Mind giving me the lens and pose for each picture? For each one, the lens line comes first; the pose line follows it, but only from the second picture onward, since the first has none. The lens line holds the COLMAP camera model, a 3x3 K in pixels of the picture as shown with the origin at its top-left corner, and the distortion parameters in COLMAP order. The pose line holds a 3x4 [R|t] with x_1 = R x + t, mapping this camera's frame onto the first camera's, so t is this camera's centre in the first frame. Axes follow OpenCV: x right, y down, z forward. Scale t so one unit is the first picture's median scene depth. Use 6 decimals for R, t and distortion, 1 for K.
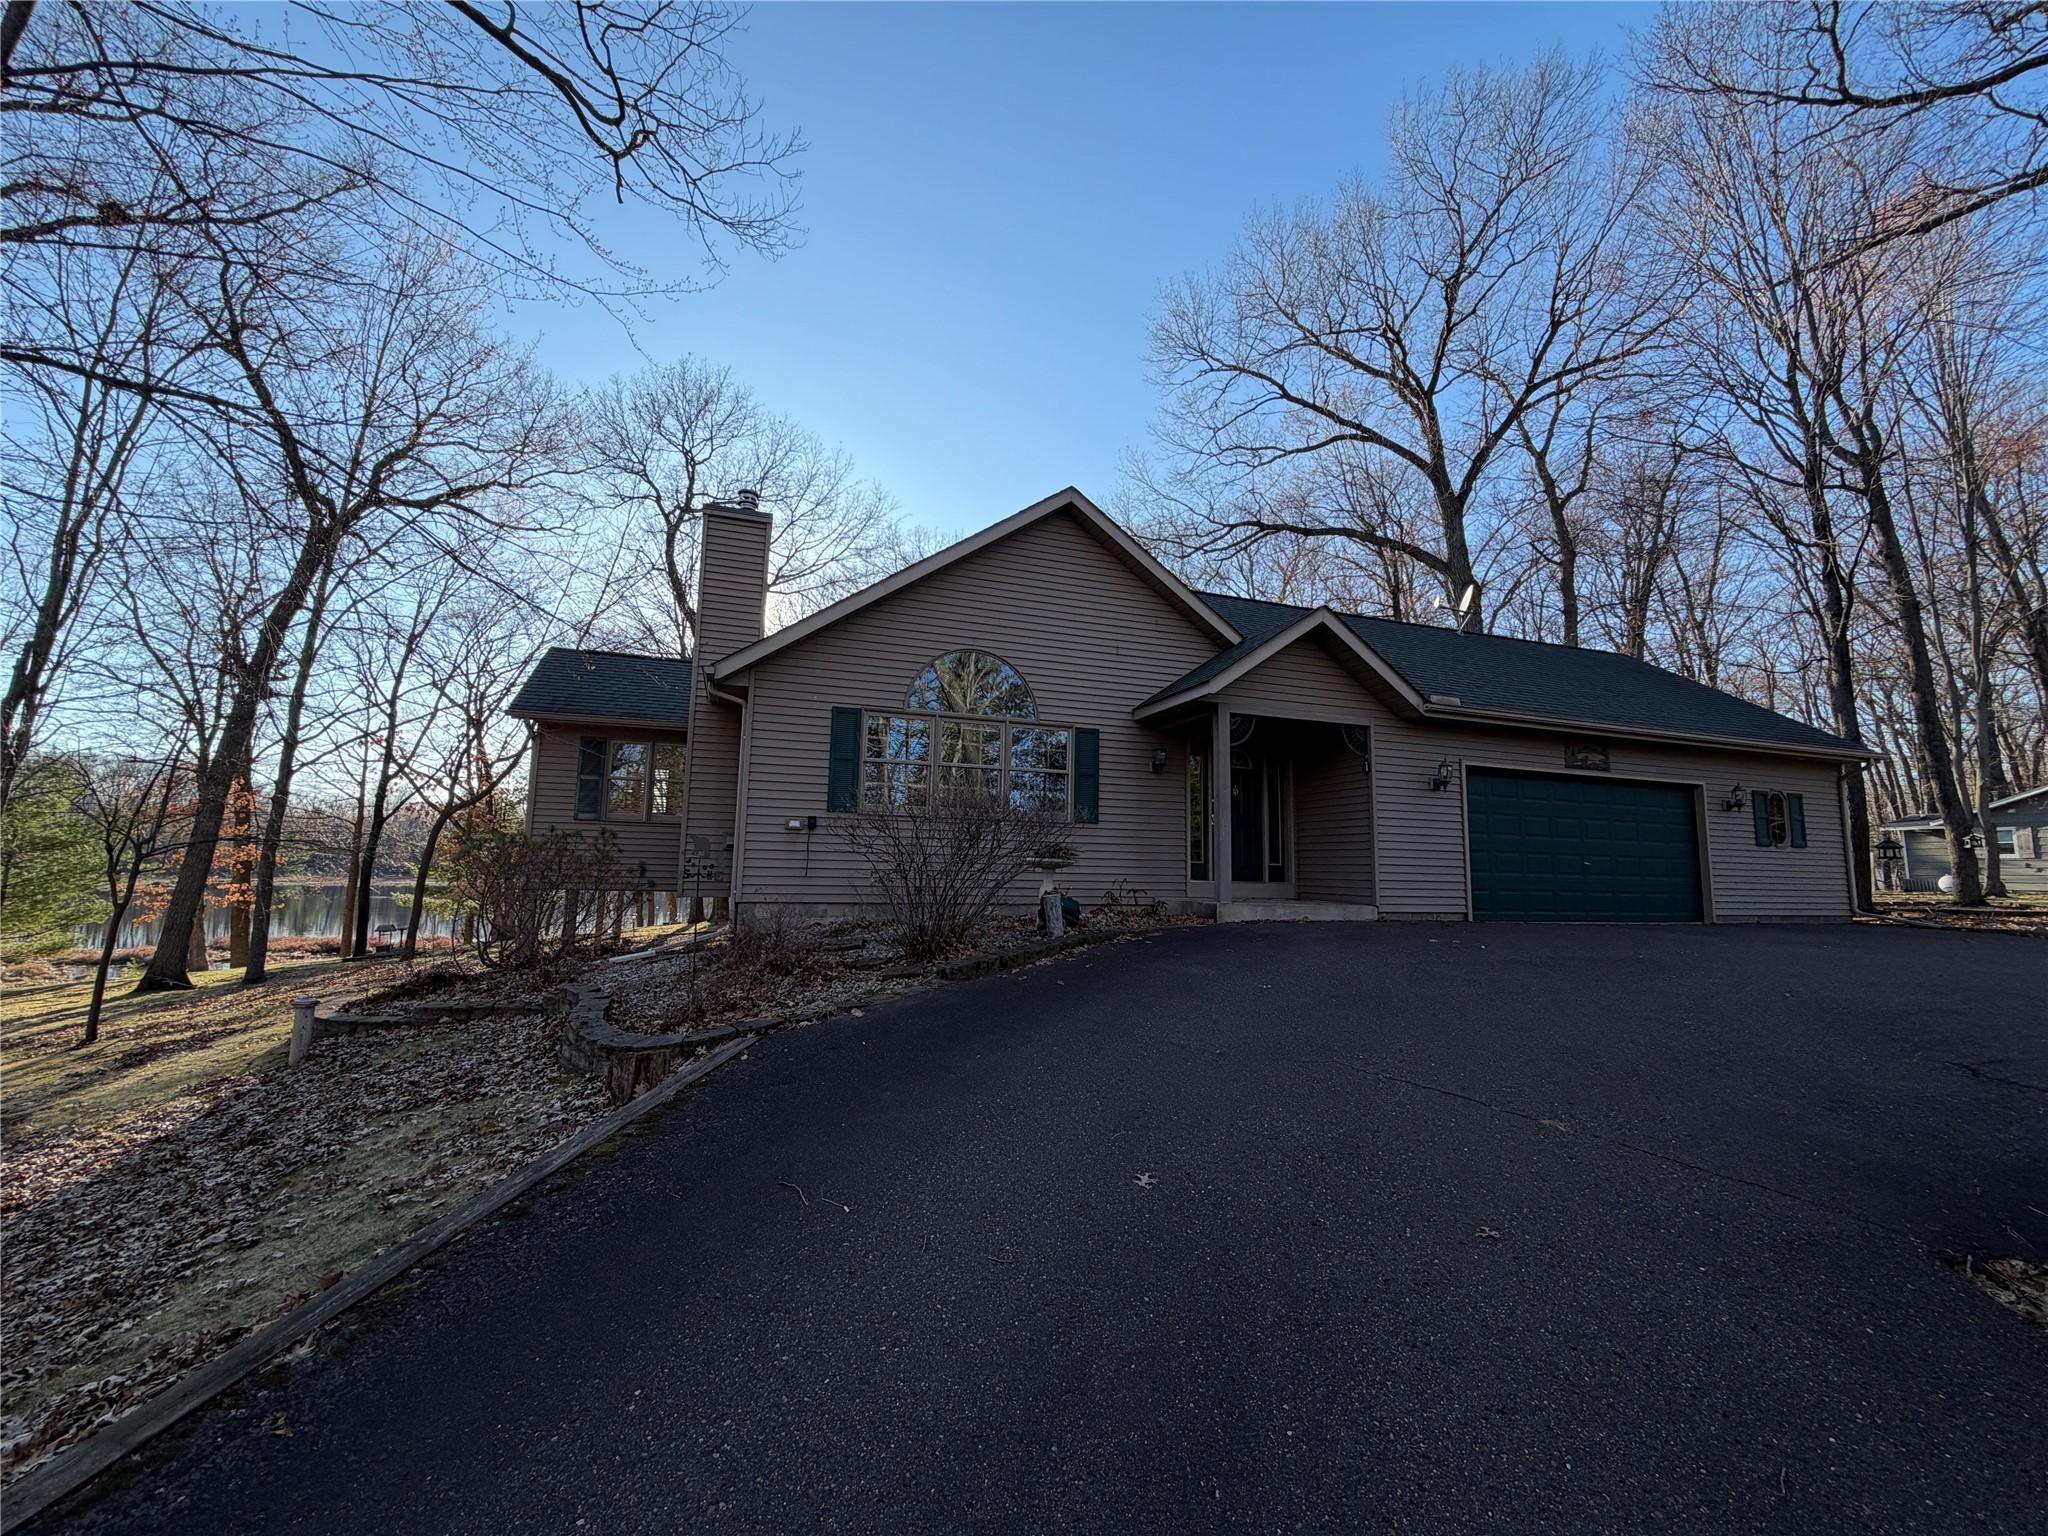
lens RADIAL K [[814.6, 0, 1022.1], [0, 814.6, 773.7], [0, 0, 1]] dist [0.001588, -0.000091]
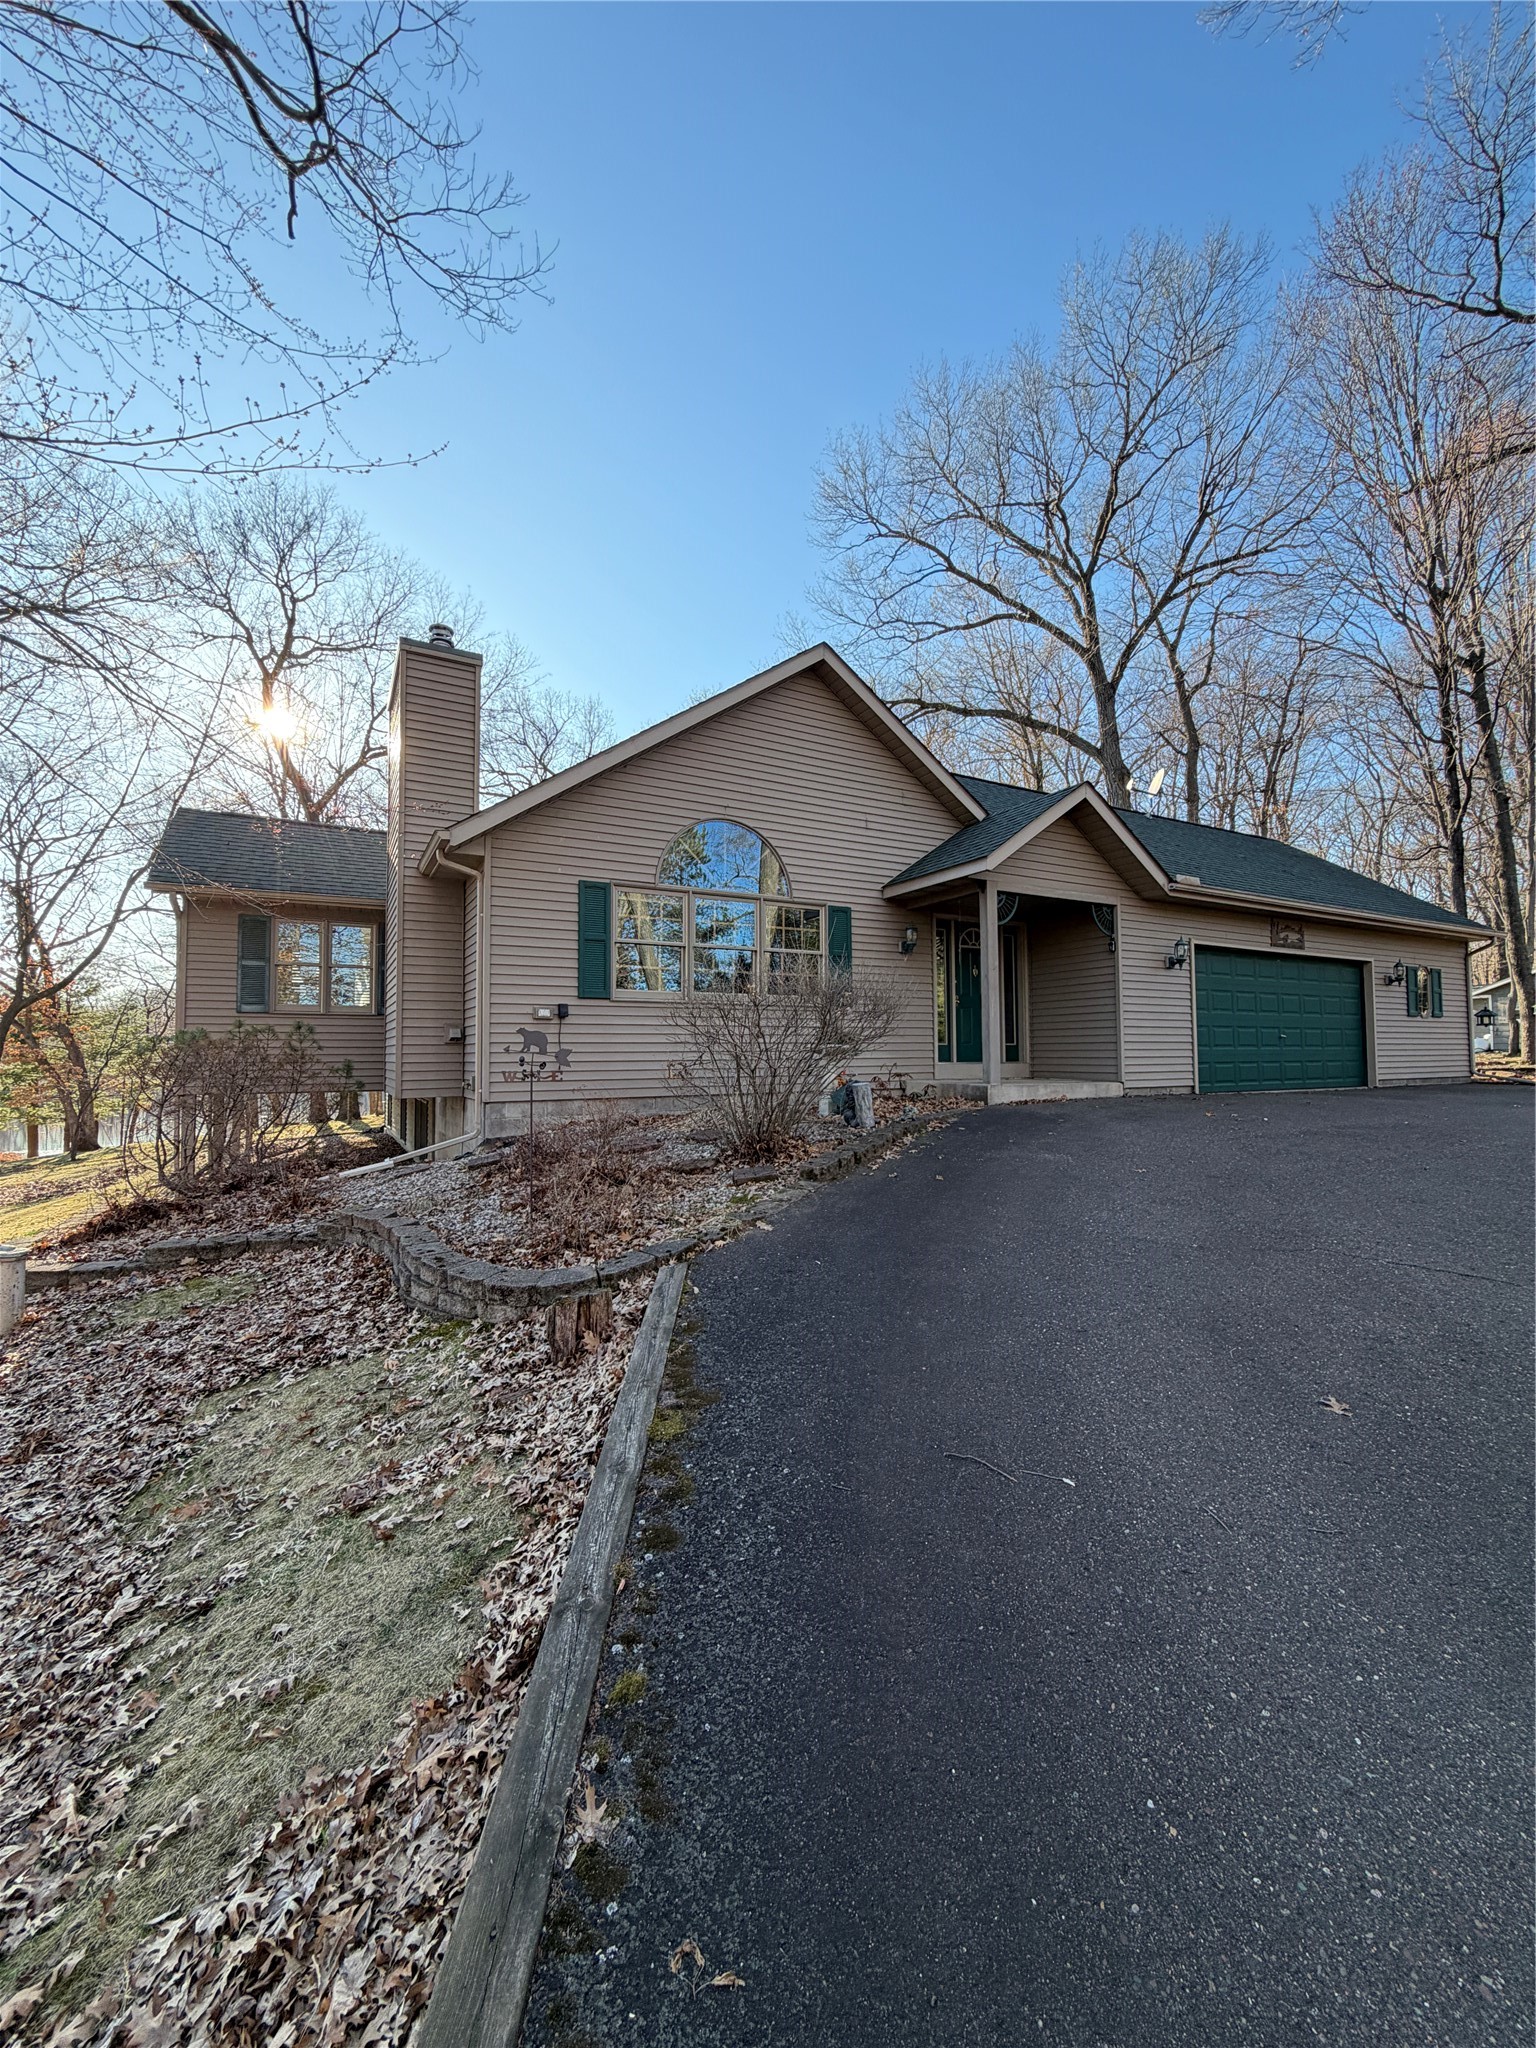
lens RADIAL K [[814.6, 0, 768.7], [0, 814.6, 1019.6], [0, 0, 1]] dist [0.001588, -0.000091]
pose [[0.985163, -0.020081, 0.170440, -0.164857], [0.006896, 0.996961, 0.077602, 0.001349], [-0.171480, -0.075275, 0.982308, 0.072359]]
